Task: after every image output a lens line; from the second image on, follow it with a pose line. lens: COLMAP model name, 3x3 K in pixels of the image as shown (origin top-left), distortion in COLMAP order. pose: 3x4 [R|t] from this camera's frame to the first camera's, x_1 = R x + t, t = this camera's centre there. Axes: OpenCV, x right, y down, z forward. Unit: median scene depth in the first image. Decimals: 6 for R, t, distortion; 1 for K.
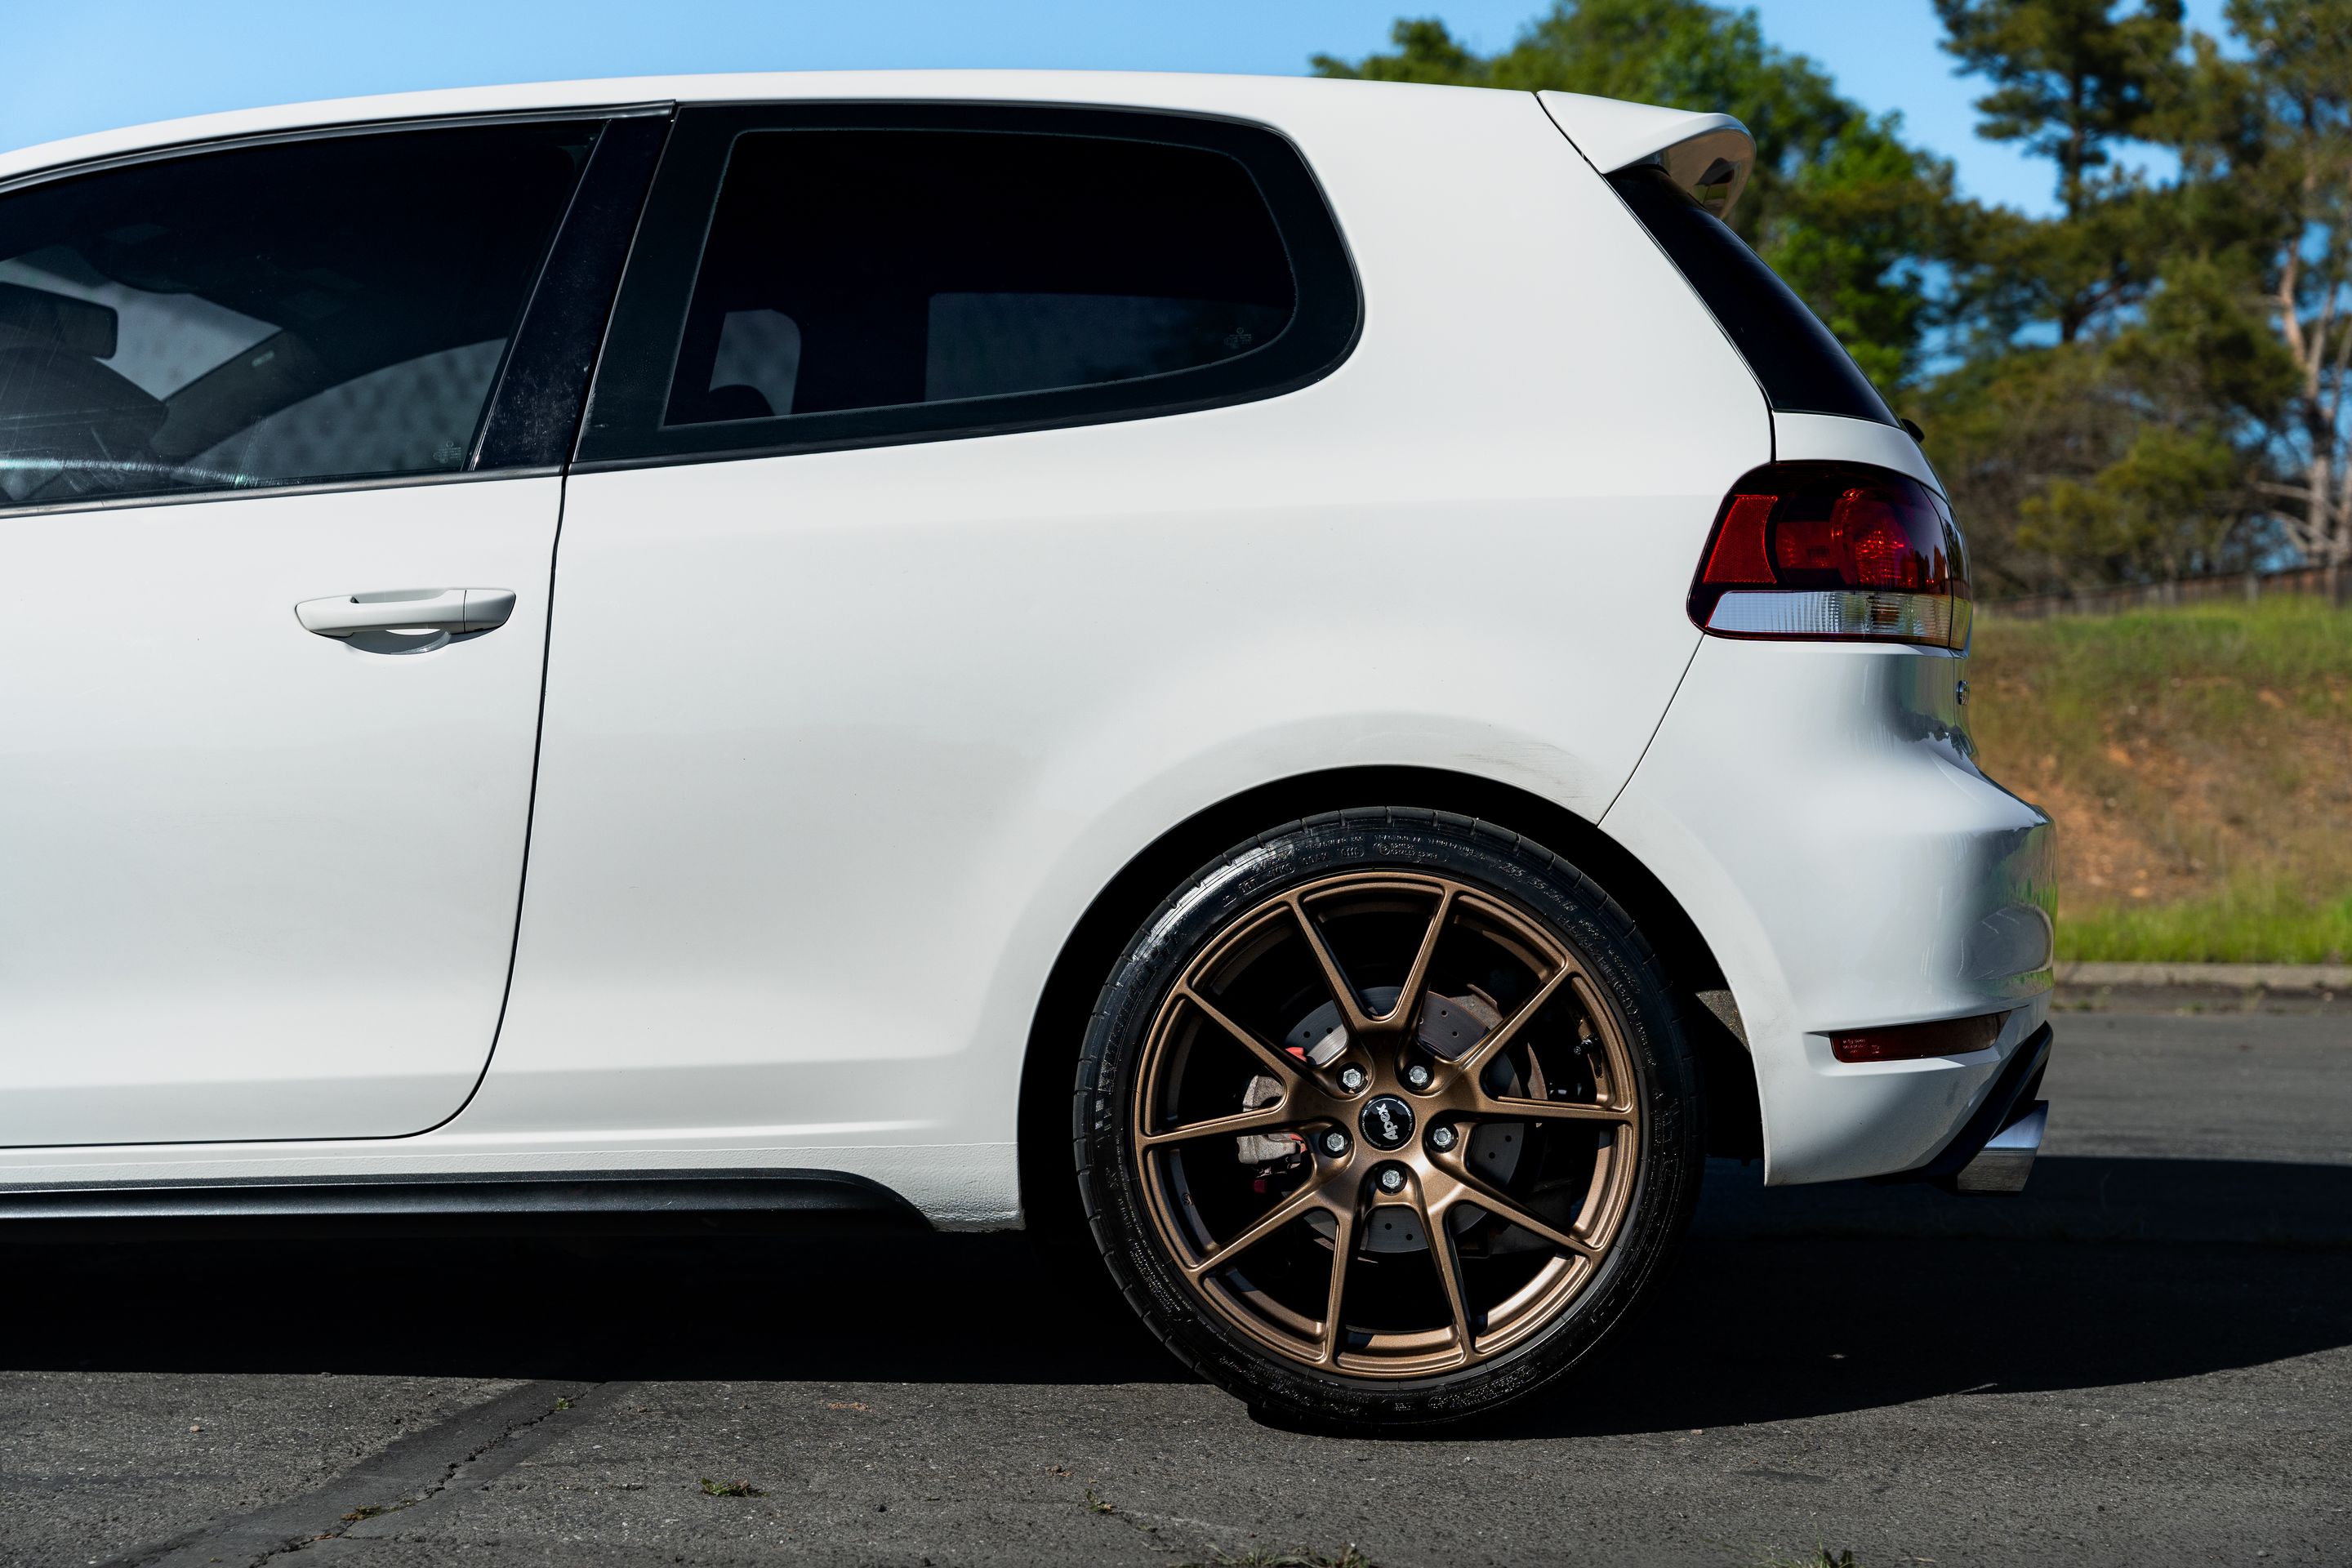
lens RADIAL K [[3665.9, 0, 1134.6], [0, 3665.9, 785.6], [0, 0, 1]] dist [0.012322, 0.180625]
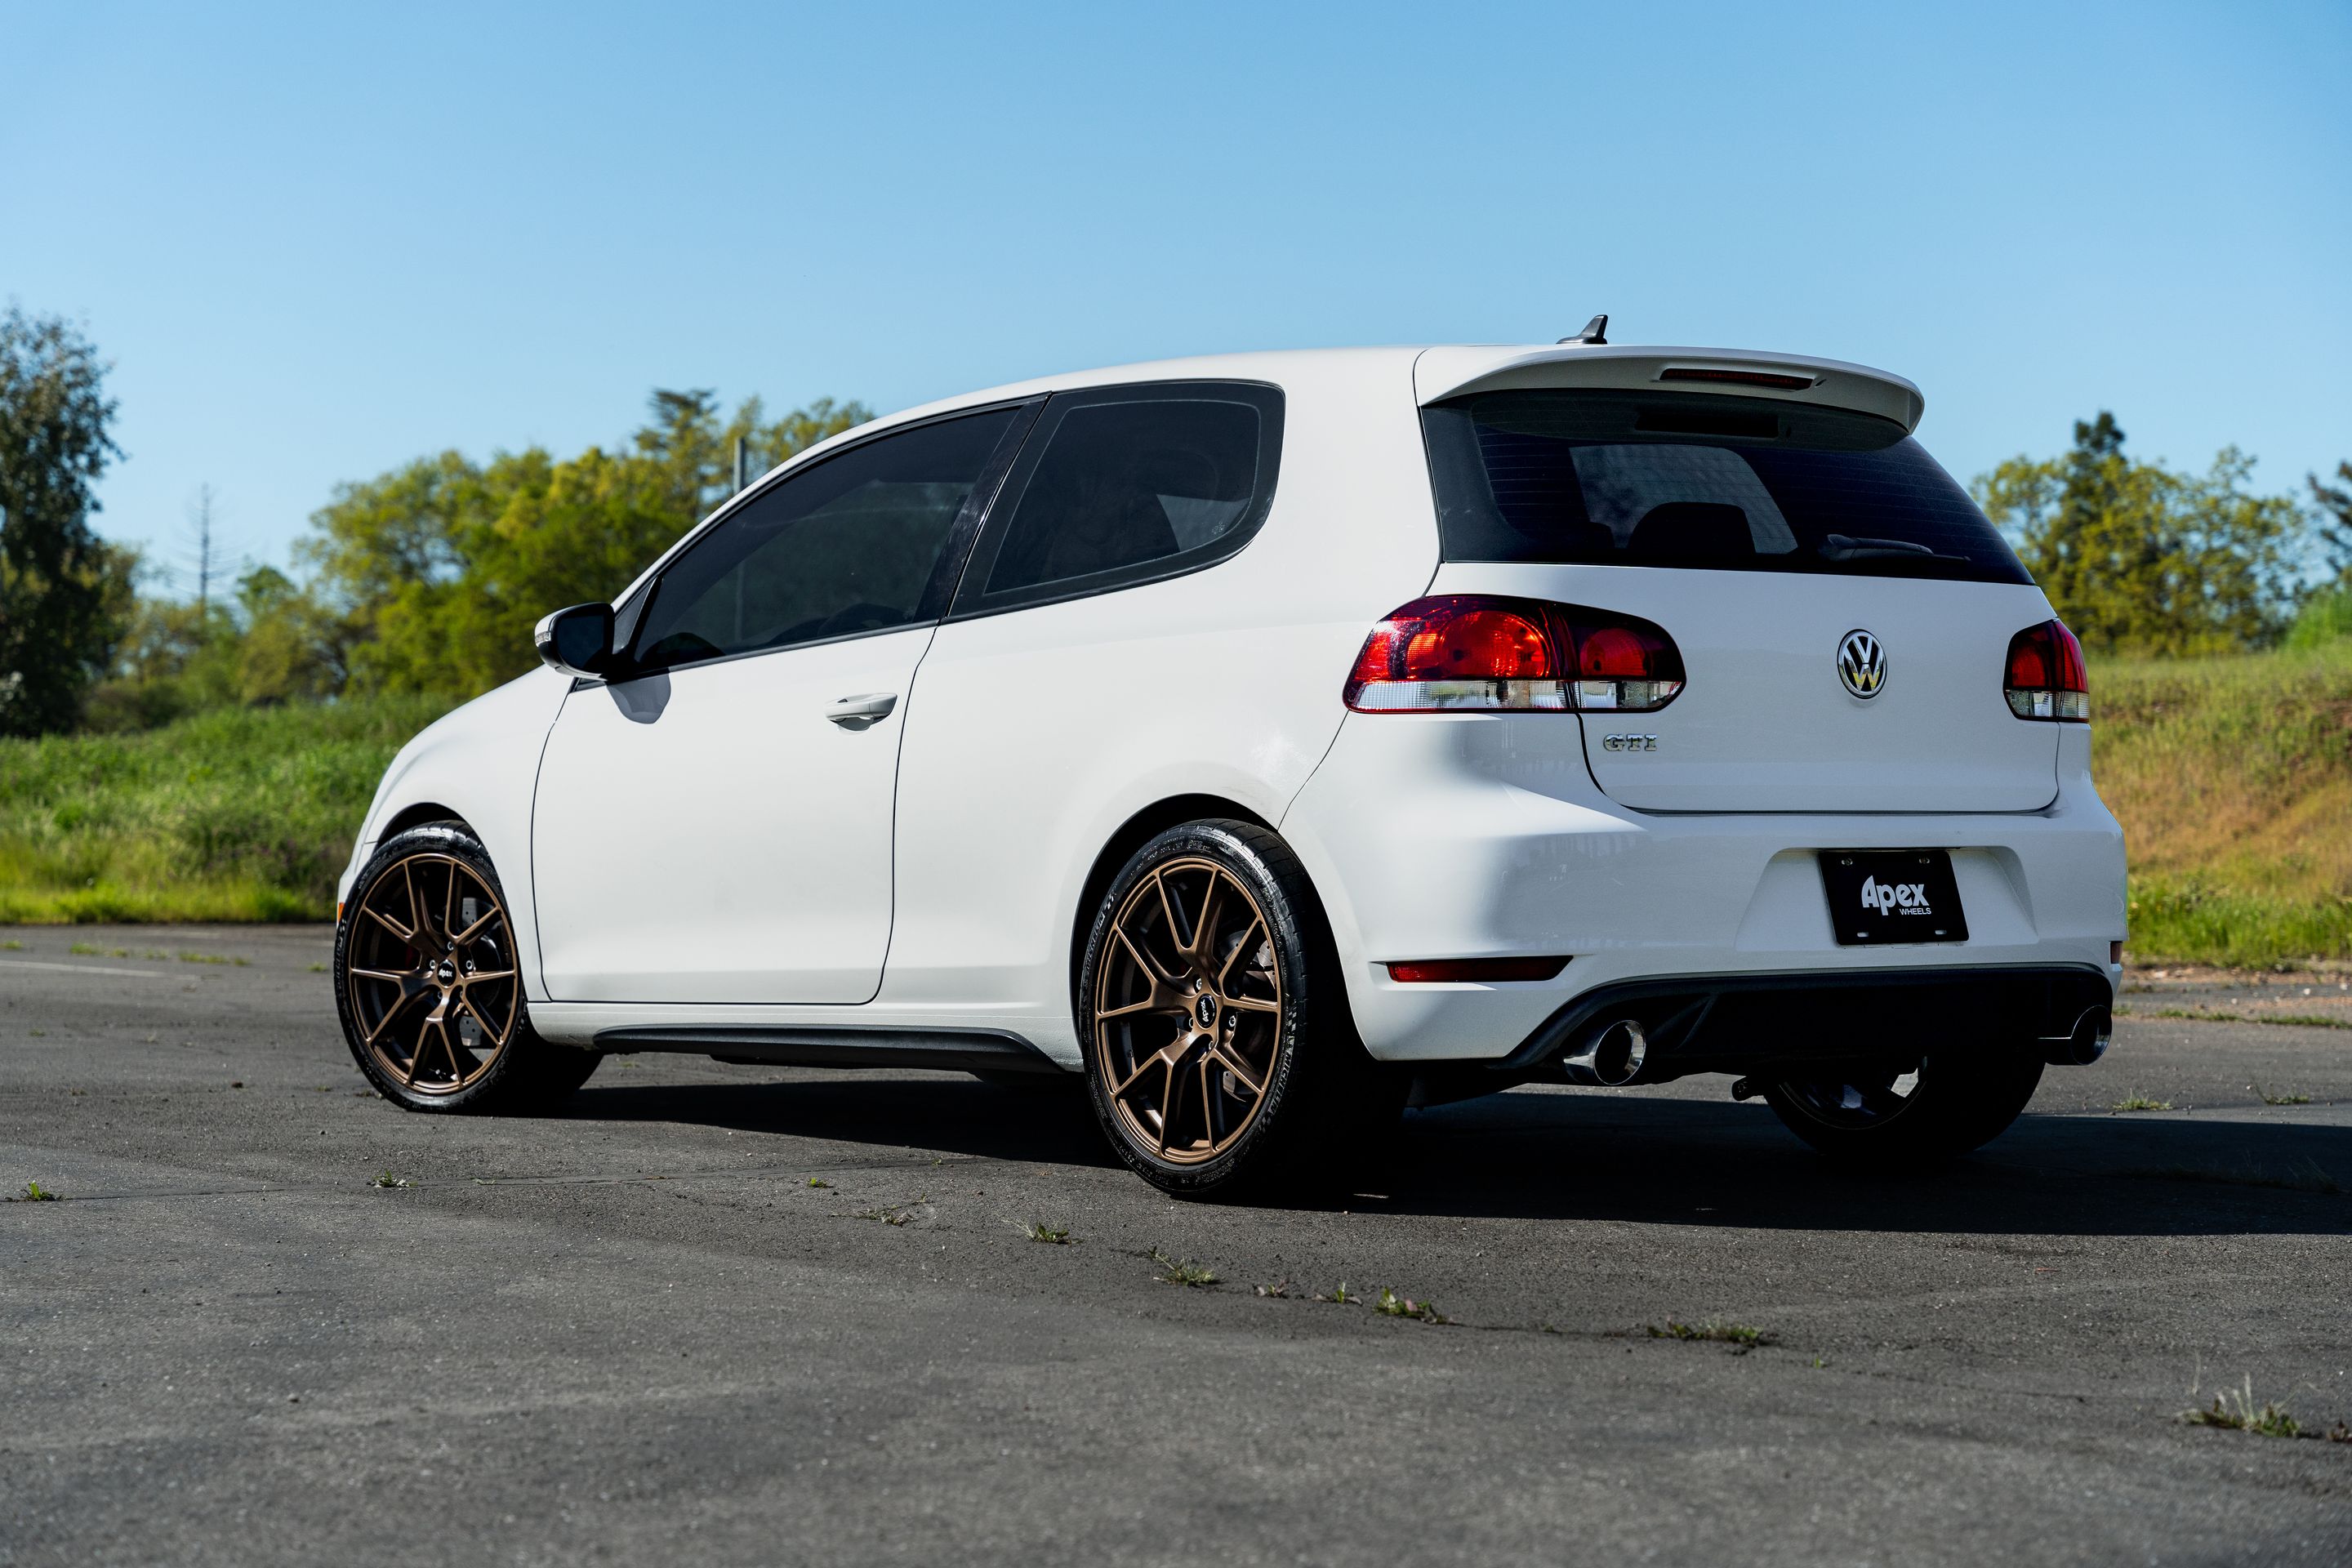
lens RADIAL K [[4661.0, 0, 1162.1], [0, 4661.0, 791.7], [0, 0, 1]] dist [0.050374, 0.136326]
pose [[0.682434, -0.001251, -0.730946, 1.571672], [0.000847, 0.999999, -0.000920, -0.004361], [0.730947, 0.000009, 0.682434, -0.435270]]
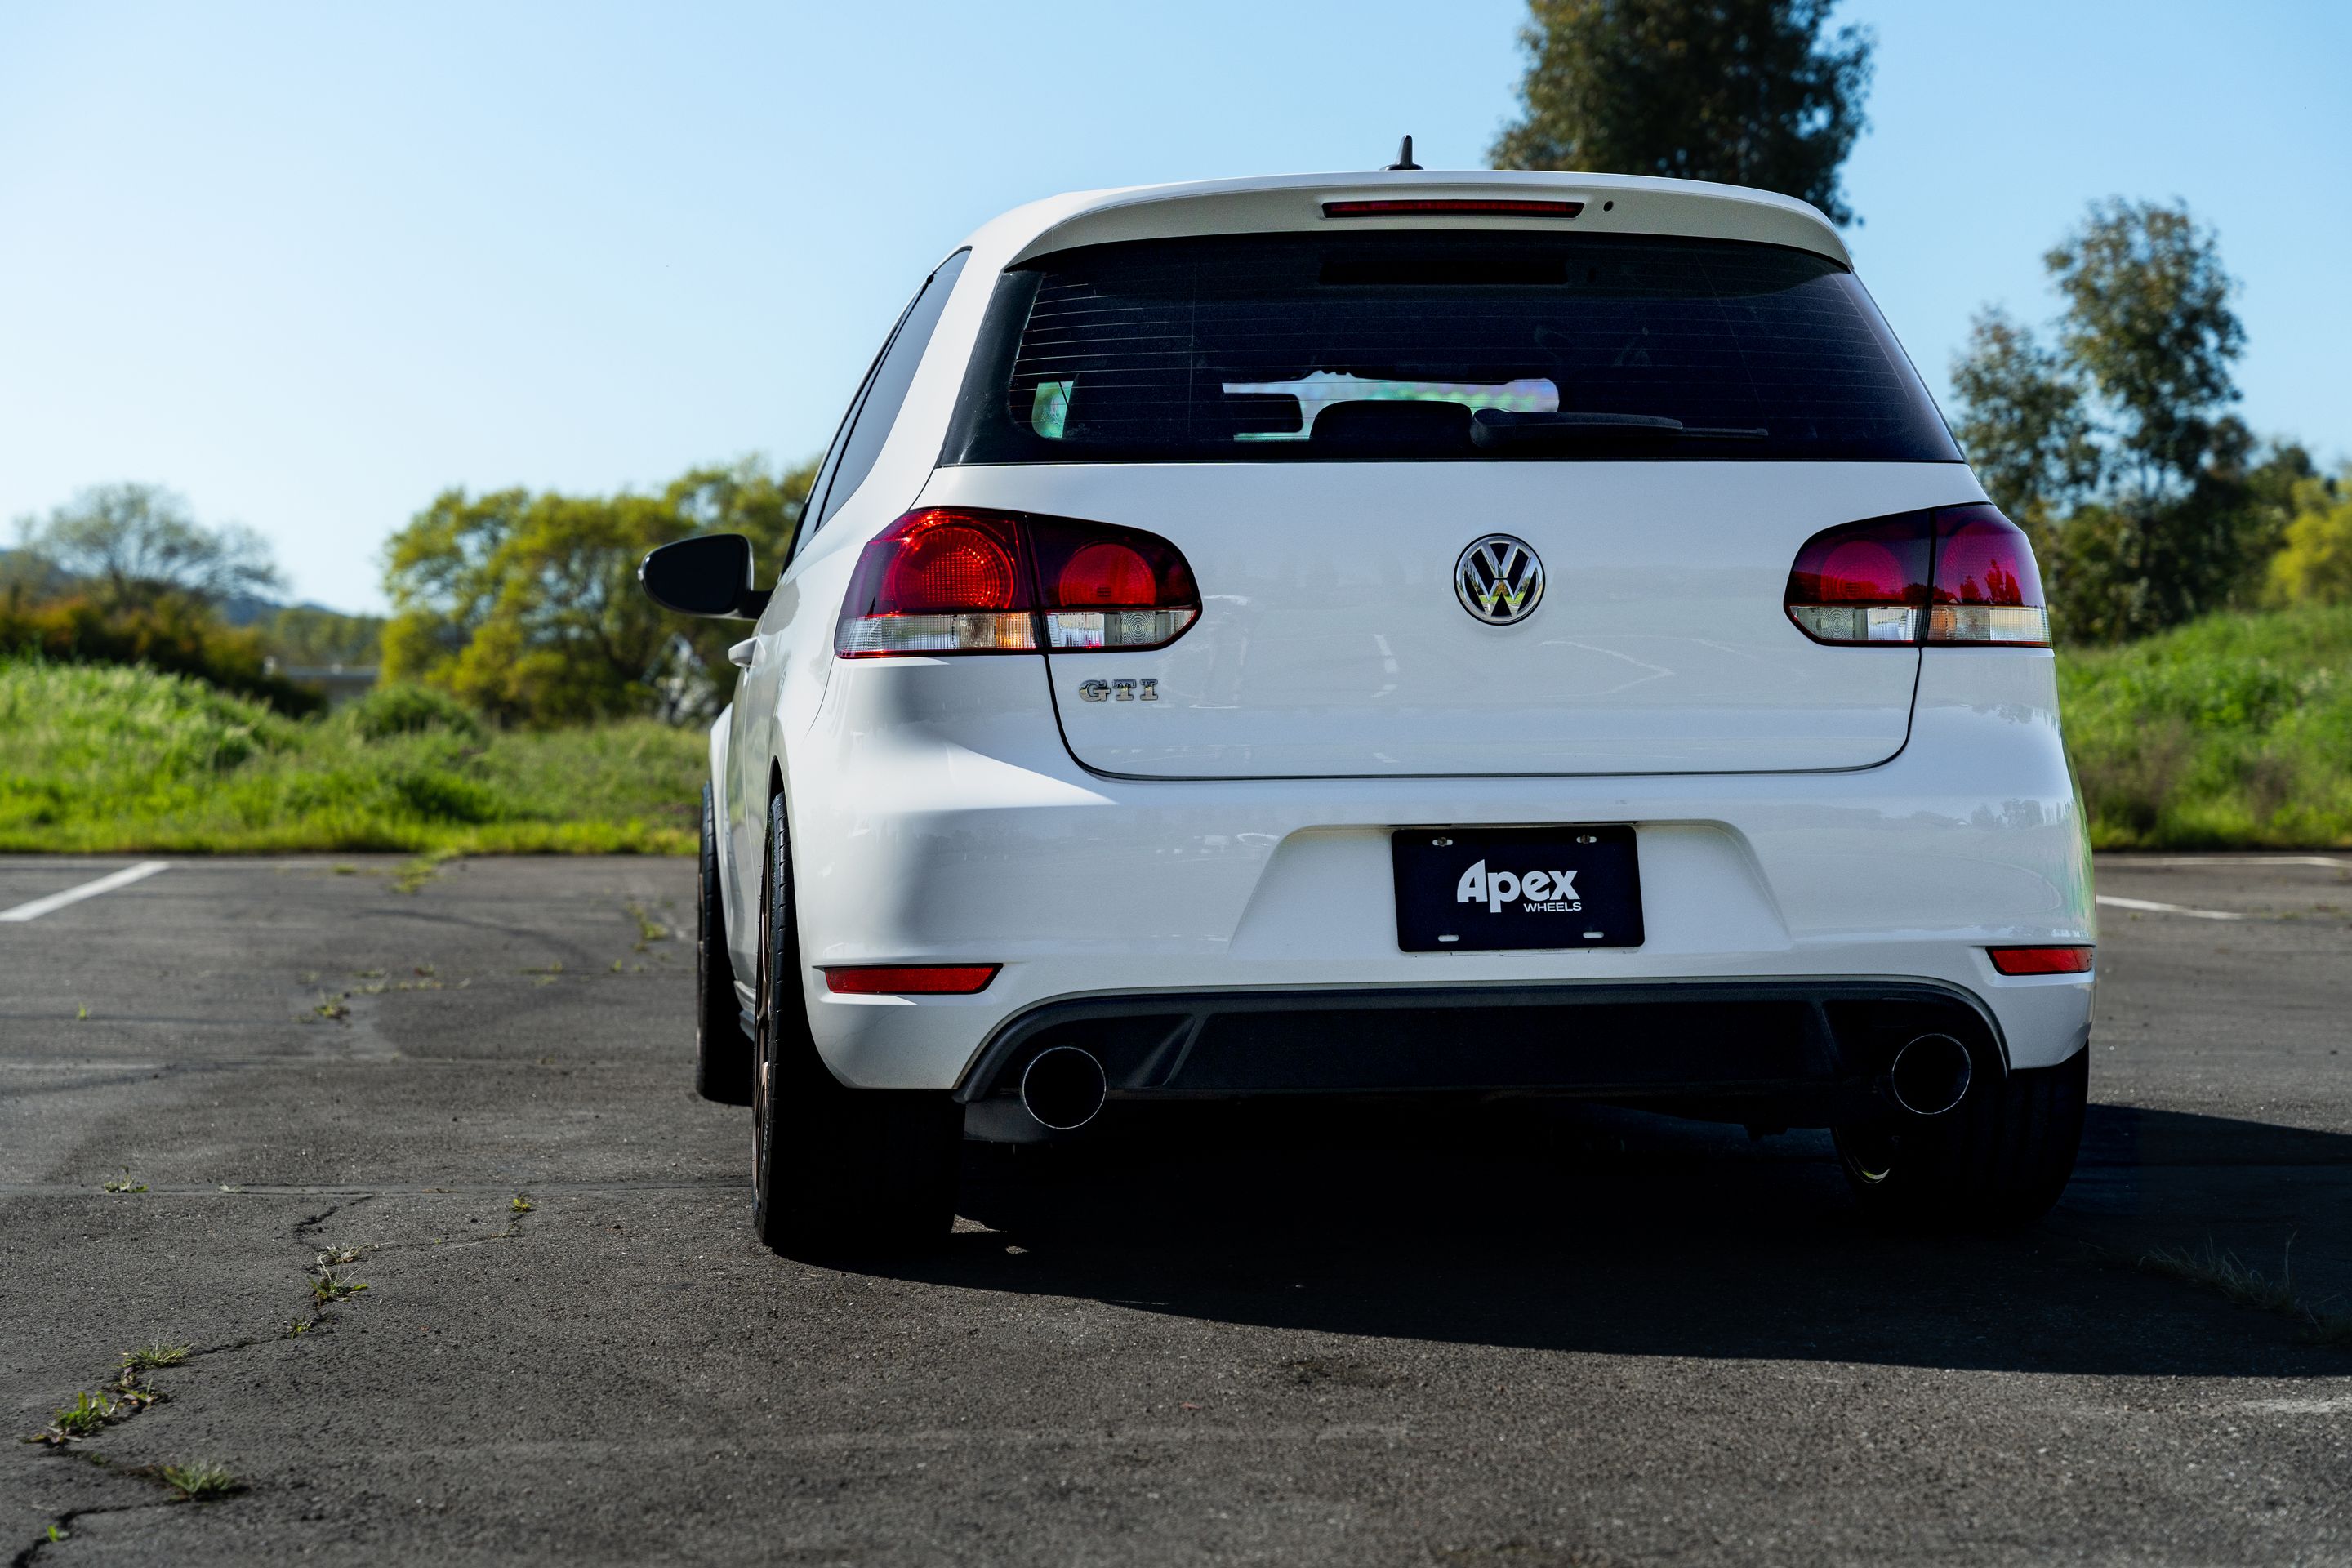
lens RADIAL K [[4804.4, 0, 1169.6], [0, 4804.4, 780.1], [0, 0, 1]] dist [-0.012683, 0.175608]
pose [[0.217339, 0.010074, -0.976044, 1.820823], [0.012754, 0.999832, 0.013159, -0.017931], [0.976013, -0.015309, 0.217174, 0.746381]]
